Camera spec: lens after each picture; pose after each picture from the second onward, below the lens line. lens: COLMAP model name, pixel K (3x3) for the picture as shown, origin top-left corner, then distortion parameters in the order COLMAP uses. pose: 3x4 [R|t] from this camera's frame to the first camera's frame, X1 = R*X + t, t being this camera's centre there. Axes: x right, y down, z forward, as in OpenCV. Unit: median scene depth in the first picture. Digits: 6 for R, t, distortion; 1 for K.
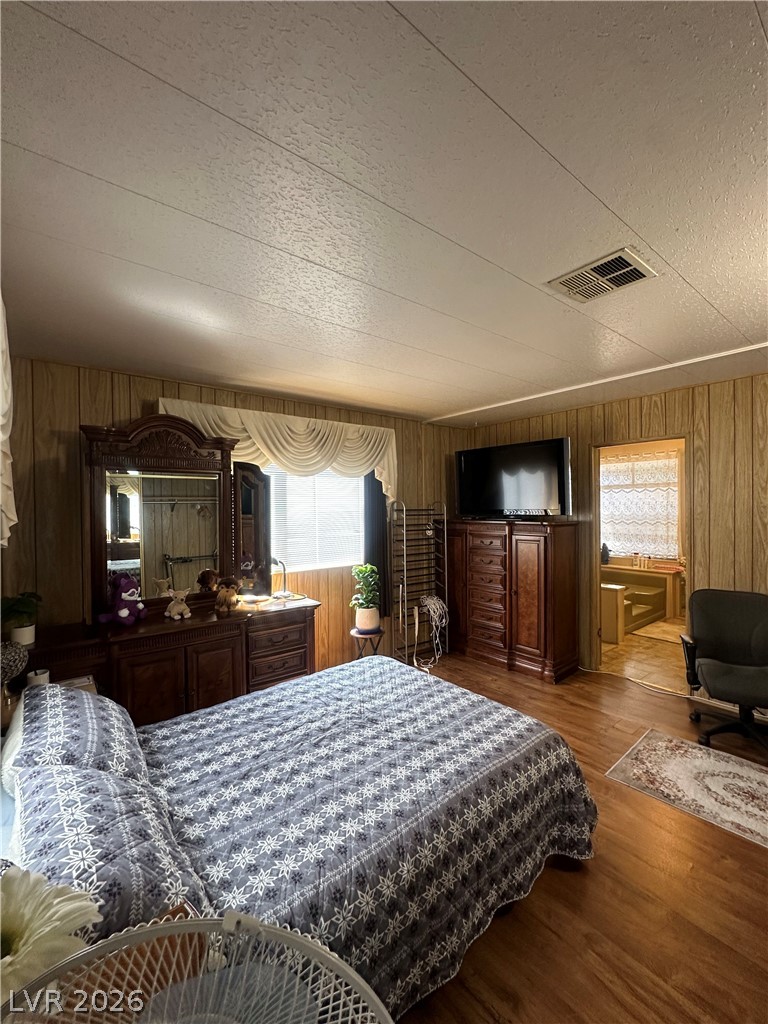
lens RADIAL K [[426.9, 0, 385.8], [0, 426.9, 510.5], [0, 0, 1]] dist [-0.006815, 0.001125]
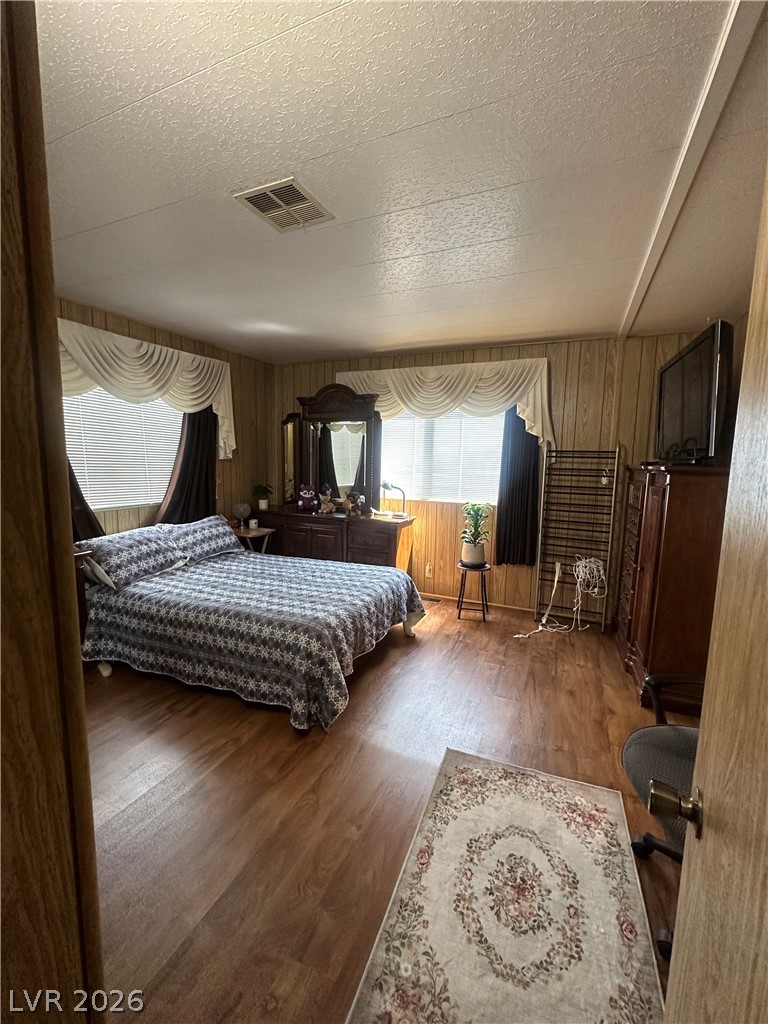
lens RADIAL K [[426.9, 0, 385.8], [0, 426.9, 510.5], [0, 0, 1]] dist [-0.006815, 0.001125]
pose [[0.464285, 0.122895, -0.877118, 1.190040], [-0.032889, 0.992036, 0.121587, 0.045363], [0.885075, -0.027604, 0.464629, 0.515923]]
